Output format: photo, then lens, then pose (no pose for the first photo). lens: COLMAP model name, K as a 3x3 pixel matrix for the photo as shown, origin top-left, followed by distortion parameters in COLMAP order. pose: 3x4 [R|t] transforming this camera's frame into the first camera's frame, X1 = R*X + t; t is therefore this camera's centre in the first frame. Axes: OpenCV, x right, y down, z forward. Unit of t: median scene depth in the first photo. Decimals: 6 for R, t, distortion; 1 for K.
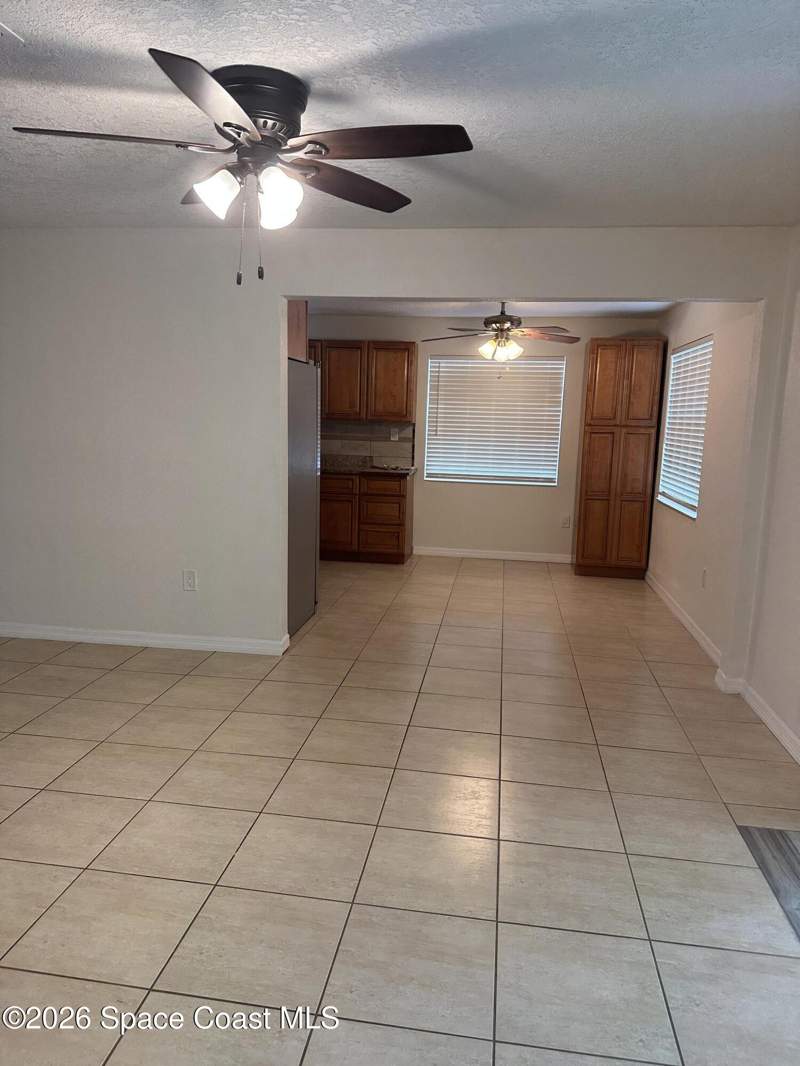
lens RADIAL K [[744.3, 0, 402.5], [0, 744.3, 535.7], [0, 0, 1]] dist [-0.040466, -0.005073]
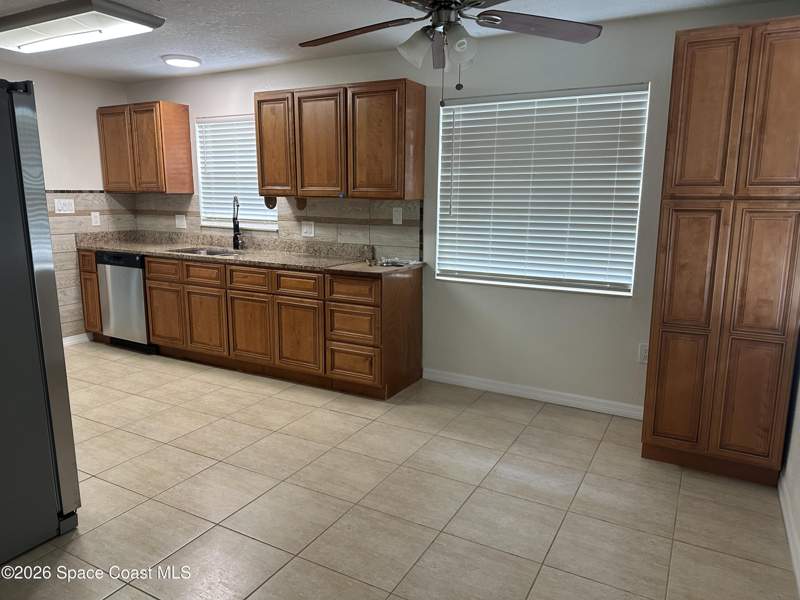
lens RADIAL K [[558.6, 0, 395.6], [0, 558.6, 295.8], [0, 0, 1]] dist [-0.040466, -0.005073]
pose [[0.927282, 0.042155, -0.371982, 0.199770], [-0.034462, 0.999033, 0.027308, -0.074850], [0.372774, -0.012503, 0.927838, 0.506854]]
